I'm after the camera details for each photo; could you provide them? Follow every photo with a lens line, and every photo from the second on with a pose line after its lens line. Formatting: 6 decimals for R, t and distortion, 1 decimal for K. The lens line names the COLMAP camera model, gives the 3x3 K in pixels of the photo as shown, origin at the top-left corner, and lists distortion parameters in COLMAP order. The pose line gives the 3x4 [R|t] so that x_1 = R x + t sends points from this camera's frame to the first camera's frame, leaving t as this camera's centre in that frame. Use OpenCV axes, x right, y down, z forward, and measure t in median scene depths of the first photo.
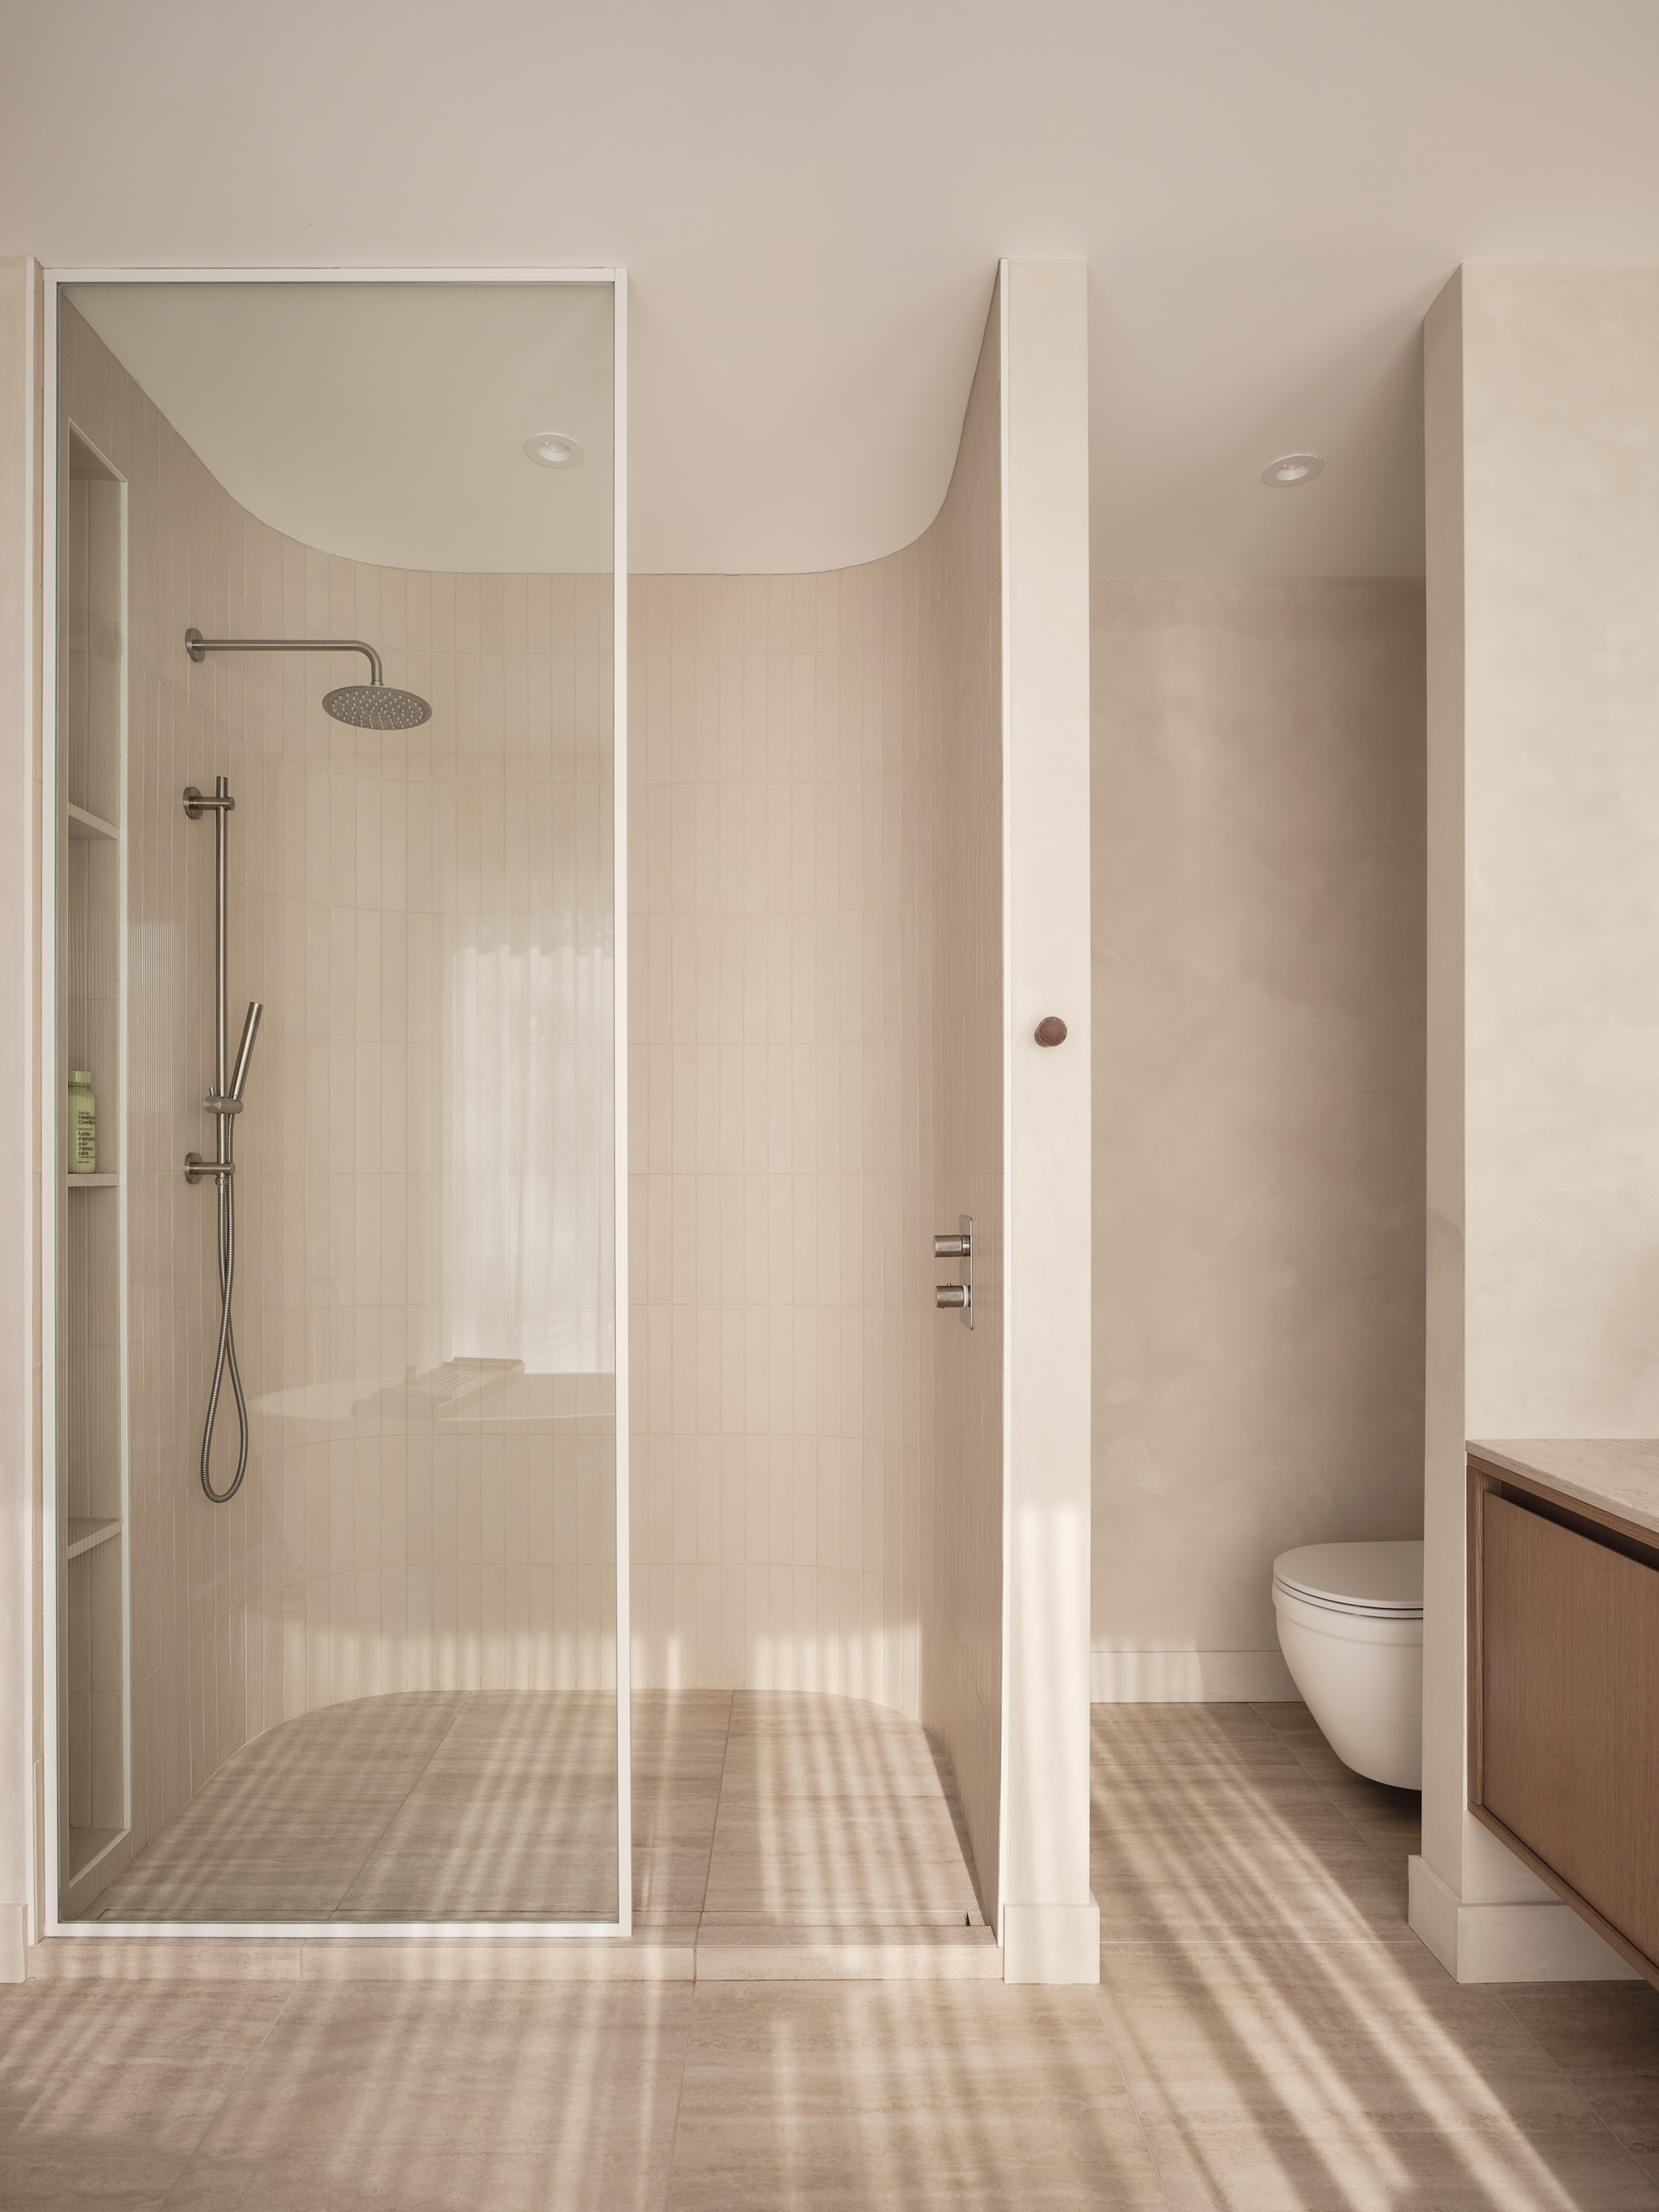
lens RADIAL K [[1229.5, 0, 824.6], [0, 1229.5, 1158.1], [0, 0, 1]] dist [-0.035687, -0.000745]
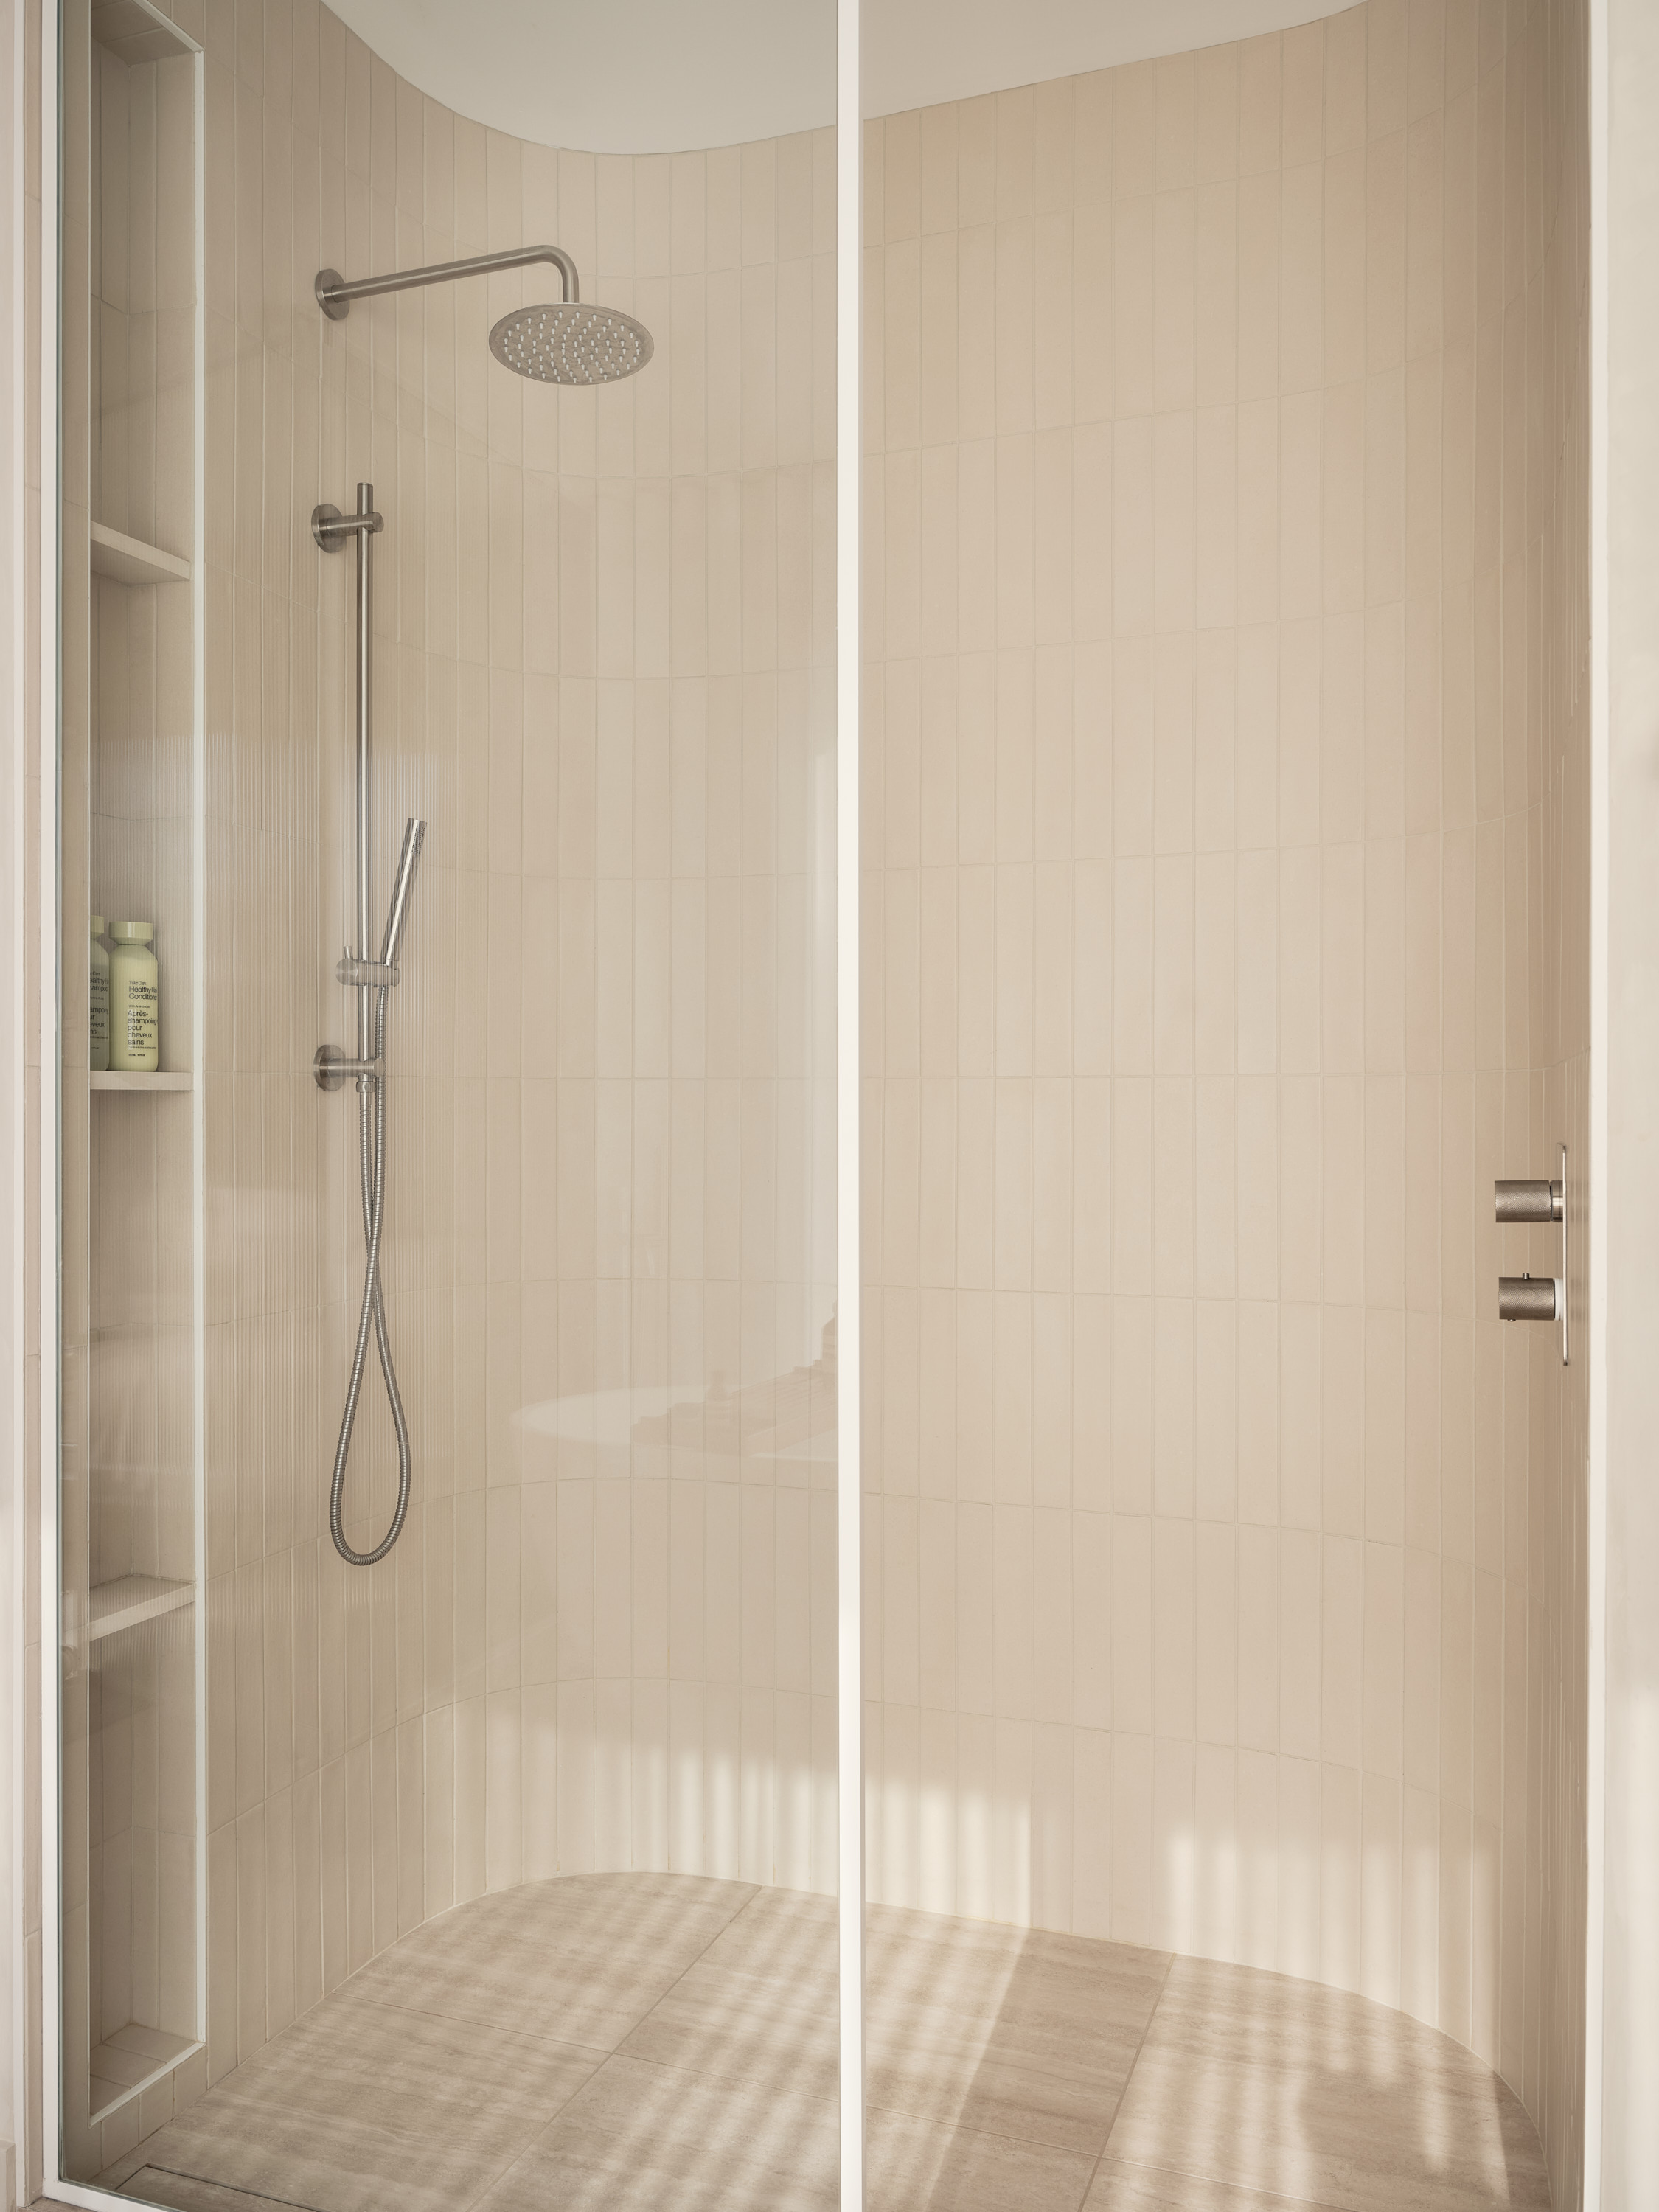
lens RADIAL K [[1725.5, 0, 829.5], [0, 1725.5, 1106.0], [0, 0, 1]] dist [-0.018596, -0.001191]
pose [[0.928957, -0.002140, -0.370182, 0.094108], [0.007005, 0.999906, 0.011799, 0.020215], [0.370122, -0.013554, 0.928884, 0.213757]]
